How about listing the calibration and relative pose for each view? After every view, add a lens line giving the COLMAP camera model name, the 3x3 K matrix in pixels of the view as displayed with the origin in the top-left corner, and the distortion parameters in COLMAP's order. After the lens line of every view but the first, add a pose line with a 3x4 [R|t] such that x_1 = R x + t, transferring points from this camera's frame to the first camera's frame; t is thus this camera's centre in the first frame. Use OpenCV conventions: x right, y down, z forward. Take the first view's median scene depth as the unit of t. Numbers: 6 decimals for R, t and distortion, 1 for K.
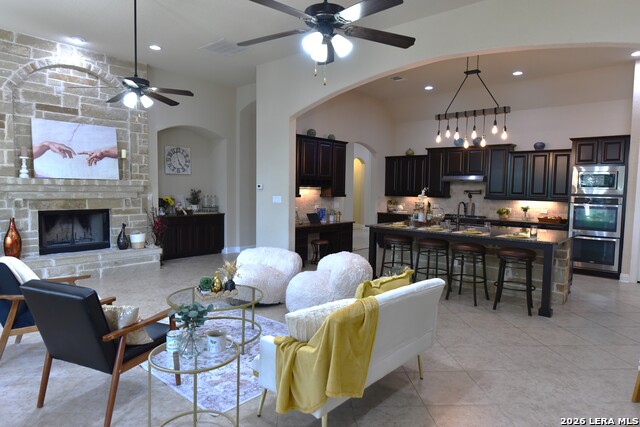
lens RADIAL K [[399.9, 0, 322.7], [0, 399.9, 211.8], [0, 0, 1]] dist [-0.004240, -0.001783]
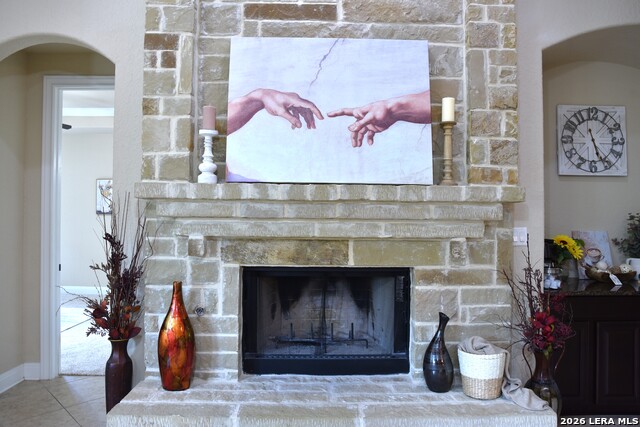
lens RADIAL K [[433.6, 0, 324.1], [0, 433.6, 213.3], [0, 0, 1]] dist [-0.088353, 0.044063]
pose [[0.676555, -0.015330, -0.736232, -0.292701], [-0.043979, 0.997158, -0.061176, -0.028263], [0.735078, 0.073768, 0.673958, 0.663887]]
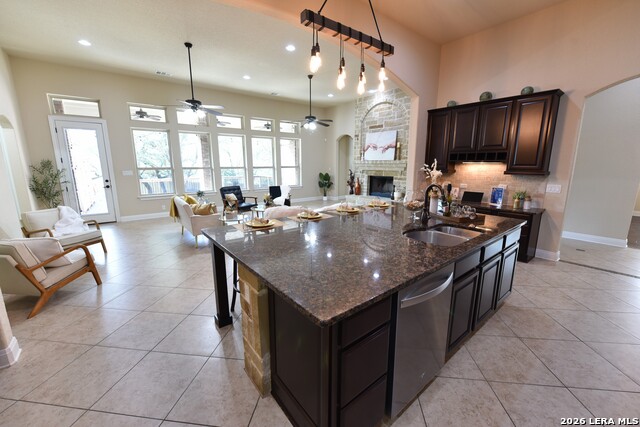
lens RADIAL K [[254.1, 0, 319.6], [0, 254.1, 214.5], [0, 0, 1]] dist [-0.011409, 0.000253]
pose [[-0.174251, 0.176436, -0.968766, 0.662716], [-0.062832, 0.979820, 0.189750, -0.036028], [0.982695, 0.093934, -0.159649, 0.850703]]
